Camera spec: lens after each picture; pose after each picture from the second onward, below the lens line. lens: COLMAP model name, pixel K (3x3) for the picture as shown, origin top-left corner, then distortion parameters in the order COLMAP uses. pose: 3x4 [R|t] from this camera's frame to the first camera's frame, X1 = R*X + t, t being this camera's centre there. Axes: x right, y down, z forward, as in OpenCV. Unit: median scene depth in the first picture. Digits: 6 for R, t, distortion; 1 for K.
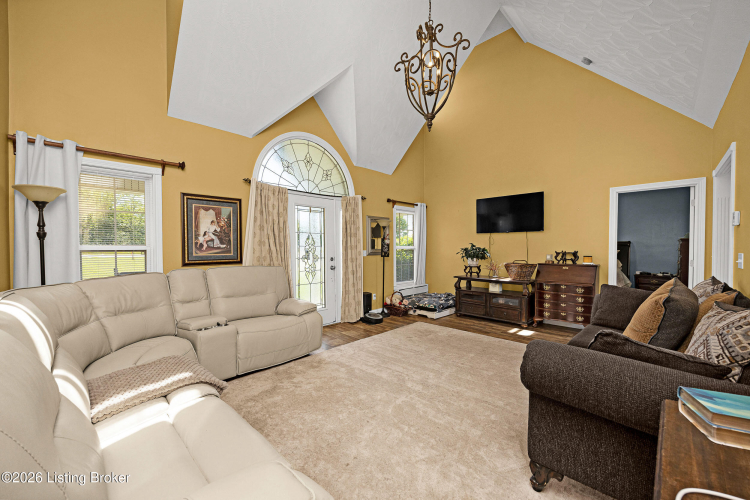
lens RADIAL K [[297.5, 0, 378.7], [0, 297.5, 250.8], [0, 0, 1]] dist [-0.001006, -0.000172]
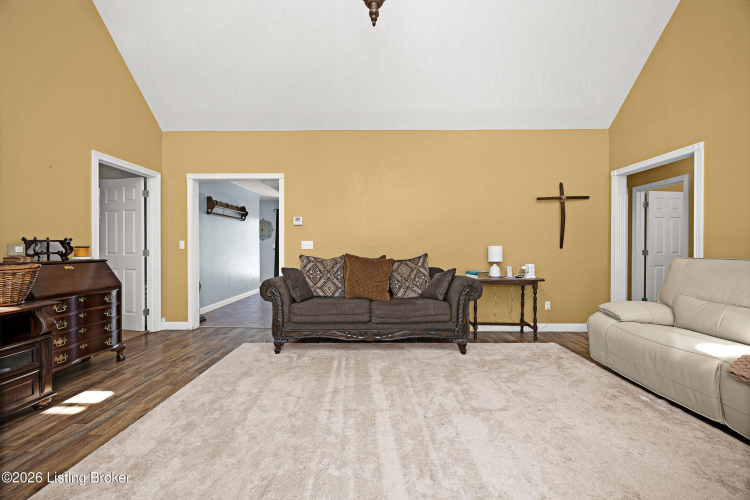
lens RADIAL K [[297.5, 0, 378.7], [0, 297.5, 250.8], [0, 0, 1]] dist [-0.001006, -0.000172]
pose [[-0.689420, 0.001988, 0.724360, -0.205100], [0.016982, 0.999766, 0.013418, 0.030111], [-0.724163, 0.021551, -0.689292, 1.002323]]
